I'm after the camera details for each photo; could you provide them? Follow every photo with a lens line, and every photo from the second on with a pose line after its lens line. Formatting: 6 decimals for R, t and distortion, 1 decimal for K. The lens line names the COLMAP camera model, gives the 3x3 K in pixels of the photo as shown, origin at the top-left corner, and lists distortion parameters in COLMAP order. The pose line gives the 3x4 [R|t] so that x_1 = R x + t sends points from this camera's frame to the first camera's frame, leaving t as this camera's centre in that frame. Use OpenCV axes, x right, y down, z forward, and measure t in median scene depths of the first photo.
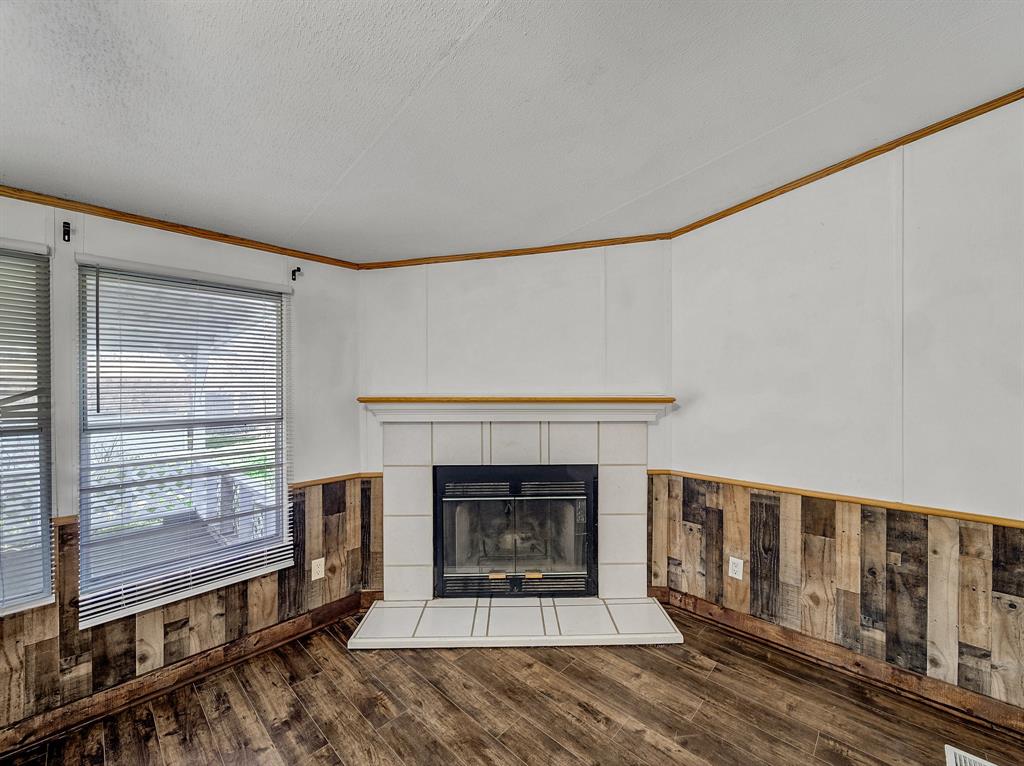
lens RADIAL K [[406.5, 0, 516.1], [0, 406.5, 387.3], [0, 0, 1]] dist [-0.001552, -0.000750]
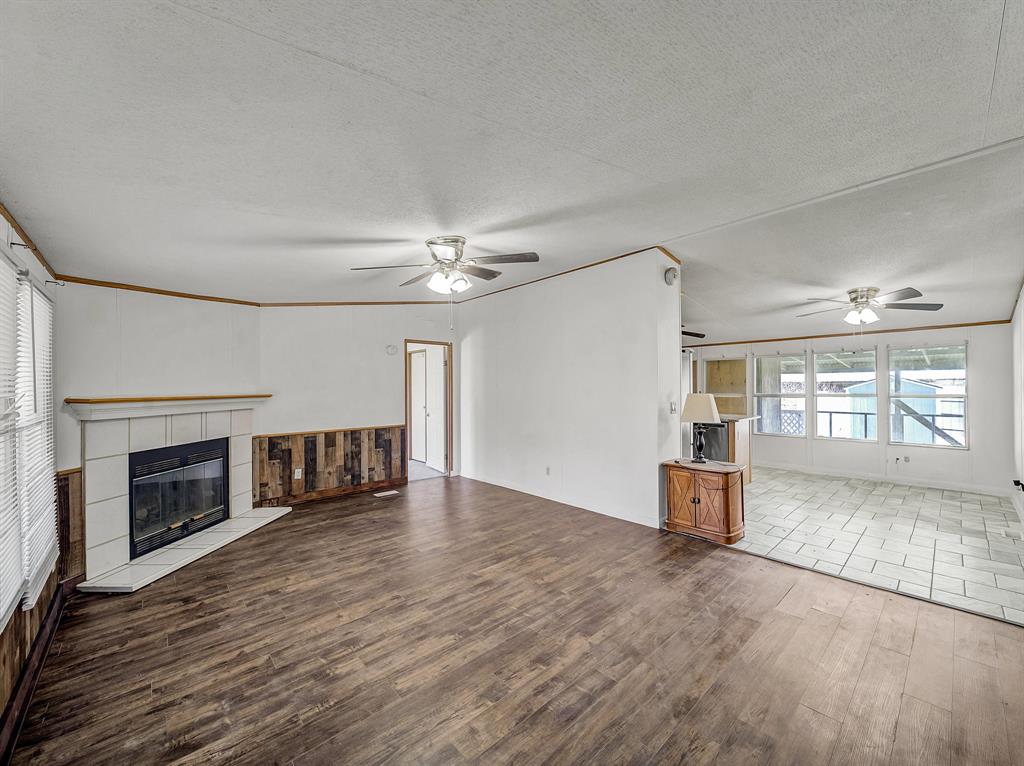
lens RADIAL K [[406.5, 0, 516.1], [0, 406.5, 387.3], [0, 0, 1]] dist [-0.001552, -0.000750]
pose [[0.073041, -0.000956, 0.997329, -1.546635], [0.012518, 0.999922, 0.000041, 0.007828], [-0.997250, 0.012482, 0.073047, -0.306192]]
